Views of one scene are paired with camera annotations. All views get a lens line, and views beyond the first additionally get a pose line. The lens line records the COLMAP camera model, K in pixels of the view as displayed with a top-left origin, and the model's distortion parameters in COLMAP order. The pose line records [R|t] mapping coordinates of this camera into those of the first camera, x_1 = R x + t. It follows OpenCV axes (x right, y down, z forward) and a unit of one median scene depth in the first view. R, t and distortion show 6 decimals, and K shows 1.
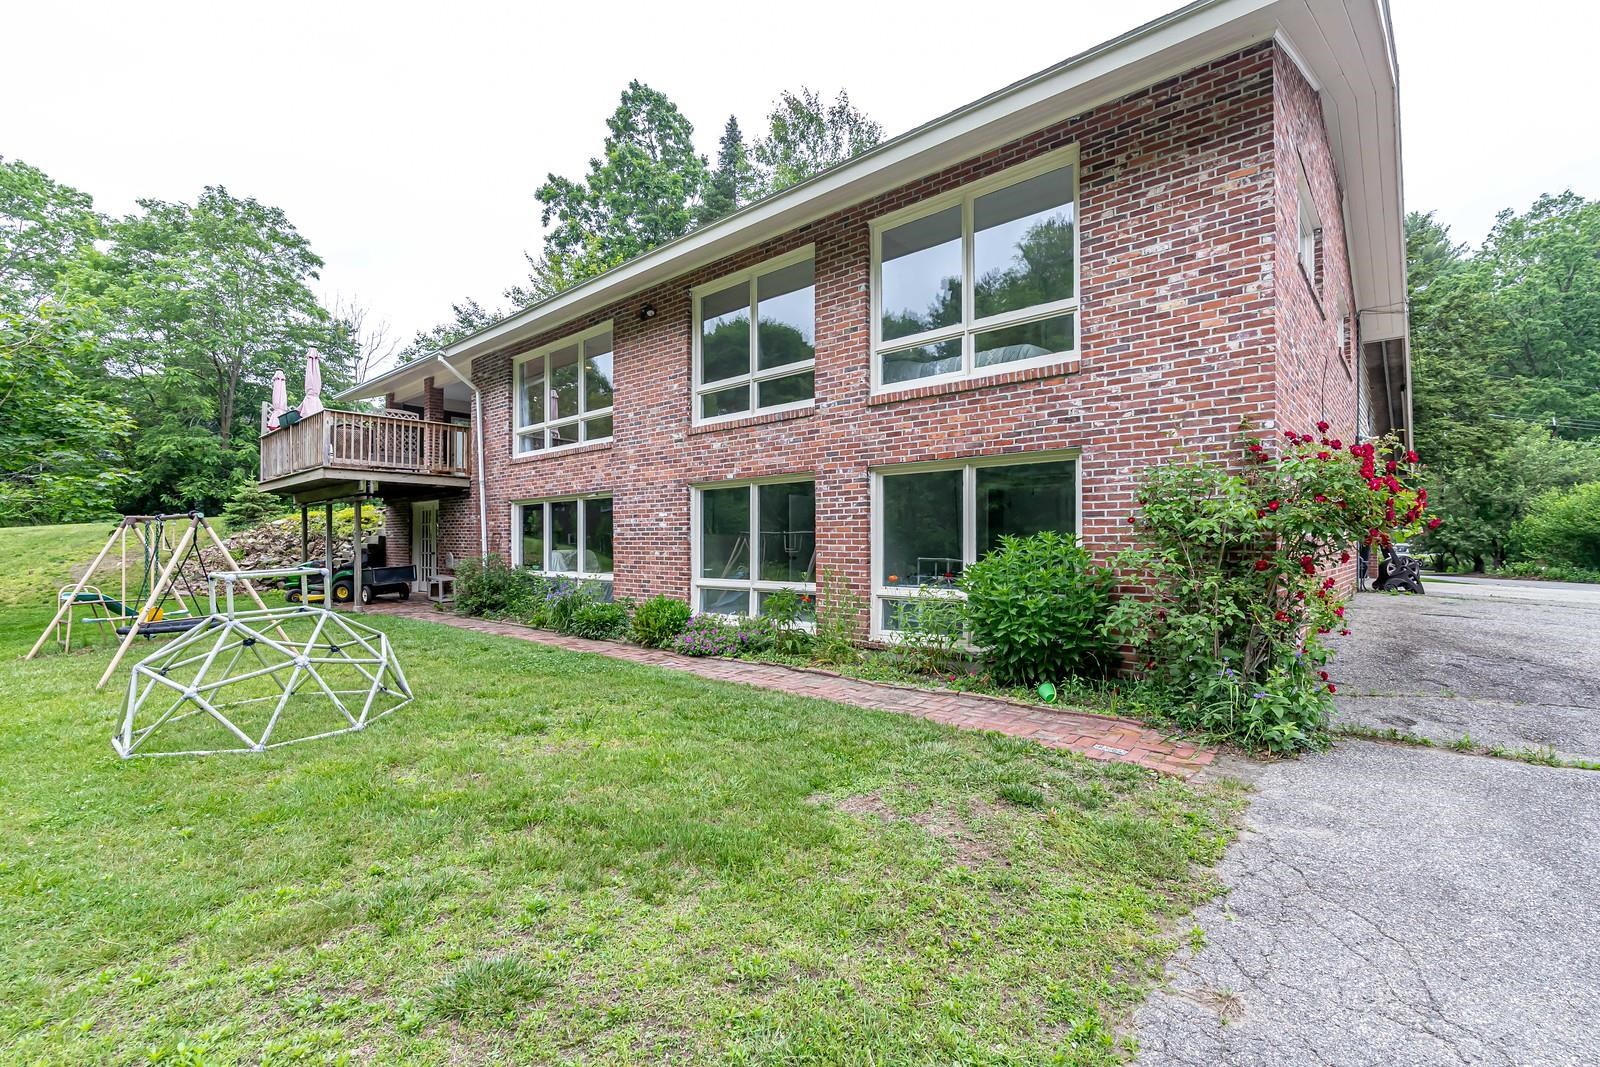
lens RADIAL K [[696.3, 0, 792.2], [0, 696.3, 528.5], [0, 0, 1]] dist [0.003441, 0.000253]
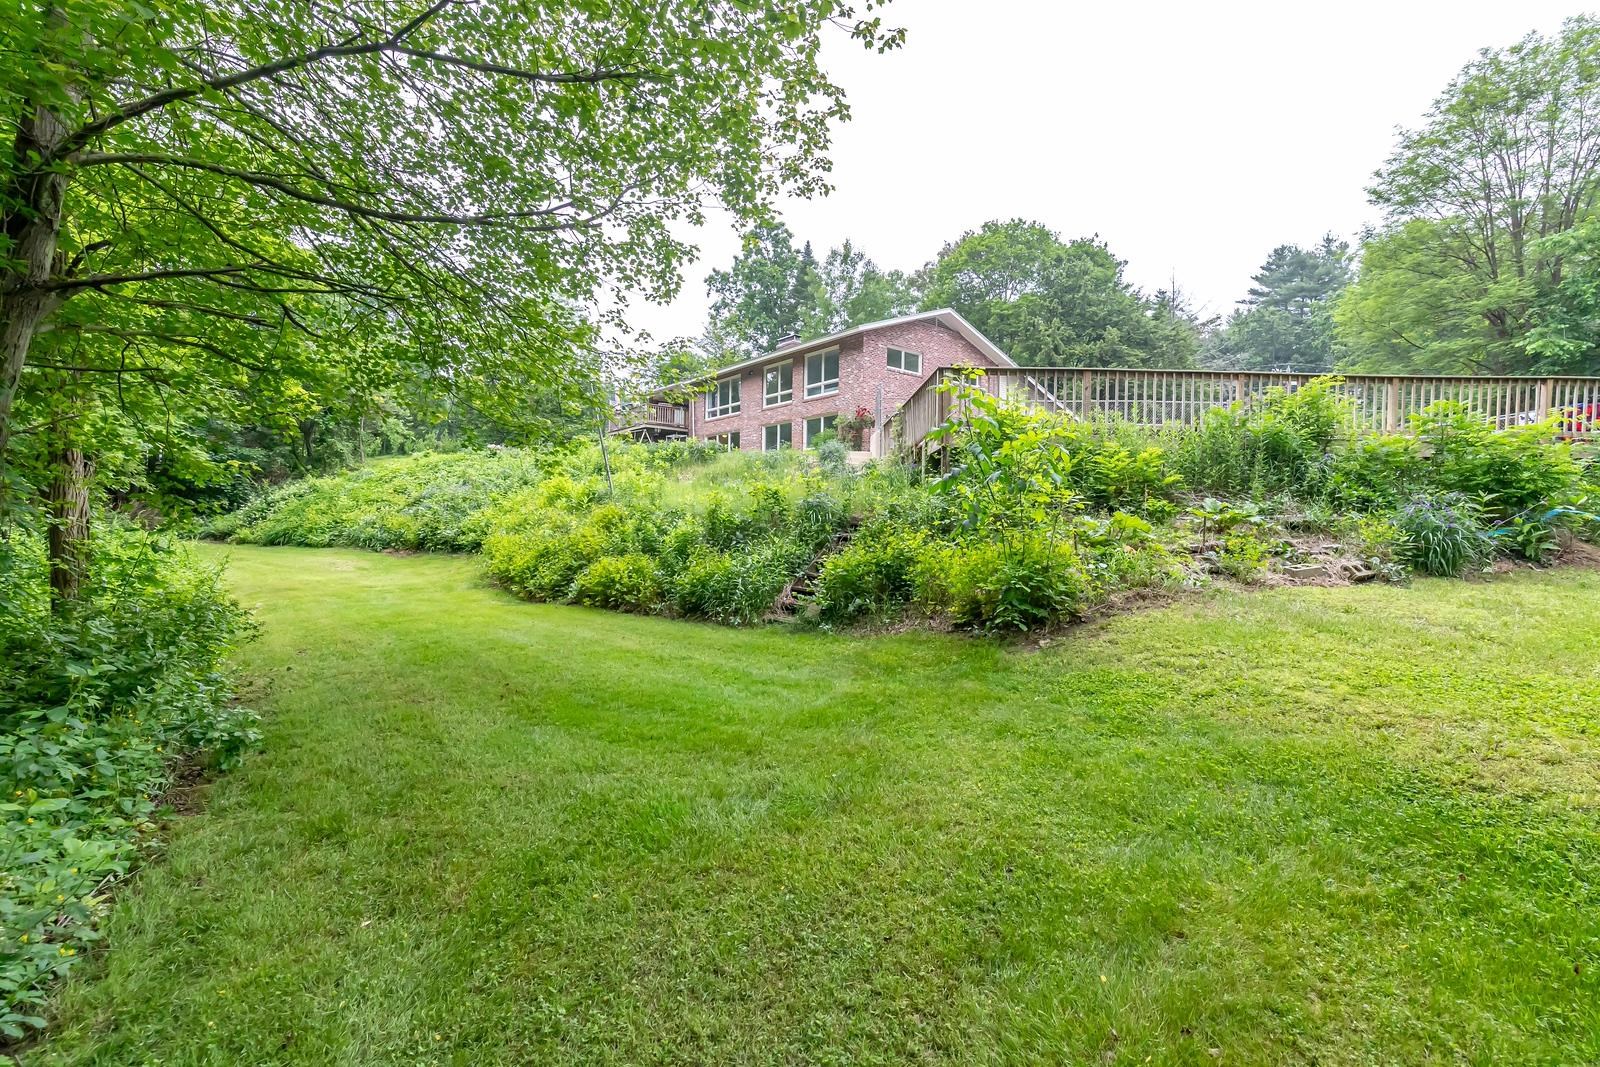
lens RADIAL K [[696.3, 0, 792.2], [0, 696.3, 528.5], [0, 0, 1]] dist [0.003441, 0.000253]
pose [[0.982754, 0.022800, -0.183507, 0.542024], [-0.018601, 0.999525, 0.024568, 0.302230], [0.183980, -0.020731, 0.982711, -1.981628]]
